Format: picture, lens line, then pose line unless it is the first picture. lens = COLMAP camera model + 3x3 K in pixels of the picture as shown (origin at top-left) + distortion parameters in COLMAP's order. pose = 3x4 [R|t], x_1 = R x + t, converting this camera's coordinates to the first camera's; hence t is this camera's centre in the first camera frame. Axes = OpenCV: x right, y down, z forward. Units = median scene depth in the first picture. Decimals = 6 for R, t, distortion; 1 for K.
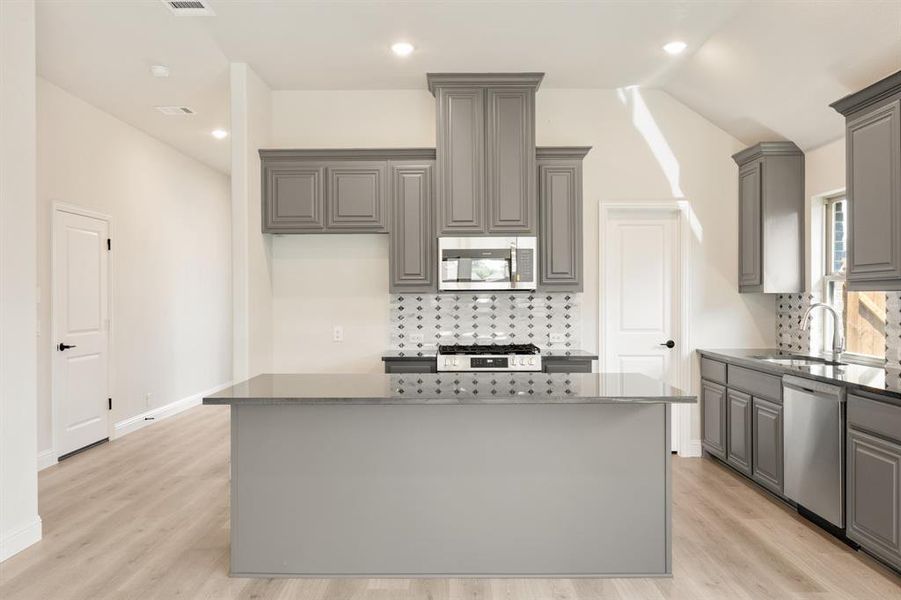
lens RADIAL K [[668.0, 0, 450.5], [0, 668.0, 300.0], [0, 0, 1]] dist [-0.006410, -0.000276]
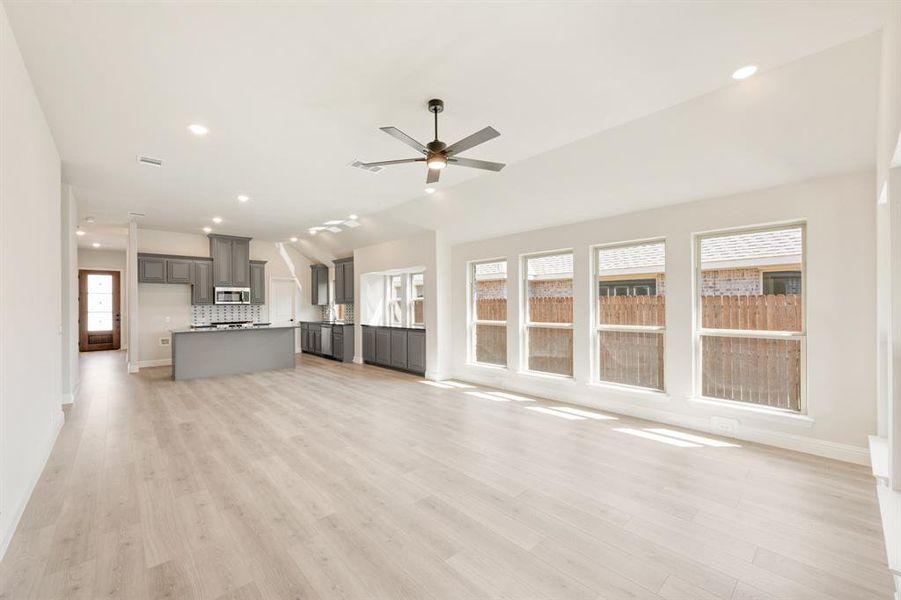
lens RADIAL K [[364.2, 0, 450.5], [0, 364.2, 300.0], [0, 0, 1]] dist [-0.001497, -0.000052]
pose [[0.728389, 0.006533, 0.685133, -0.368704], [0.008971, 0.999778, -0.019069, 0.007757], [-0.685105, 0.020036, 0.728169, -0.946220]]
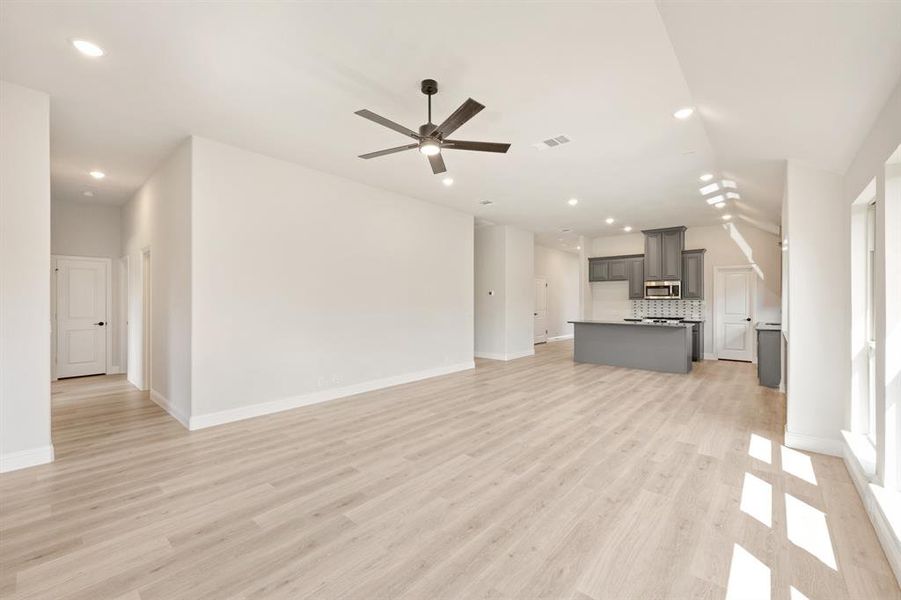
lens RADIAL K [[367.4, 0, 448.8], [0, 367.4, 297.7], [0, 0, 1]] dist [0.001572, 0.000104]
pose [[0.758421, -0.002871, -0.651759, 0.404174], [-0.005850, 0.999920, -0.011212, 0.004355], [0.651739, 0.012316, 0.758343, -0.903380]]
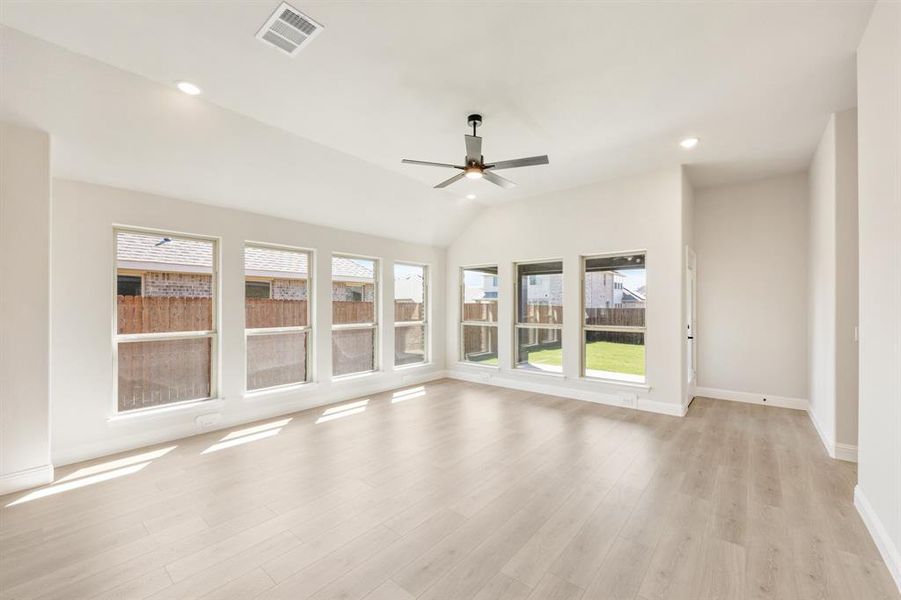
lens RADIAL K [[367.4, 0, 448.8], [0, 367.4, 297.7], [0, 0, 1]] dist [0.001572, 0.000104]
pose [[-0.768515, 0.016296, 0.639624, -0.351631], [0.004627, 0.999791, -0.019913, 0.001715], [-0.639815, -0.012343, -0.768430, 0.016541]]
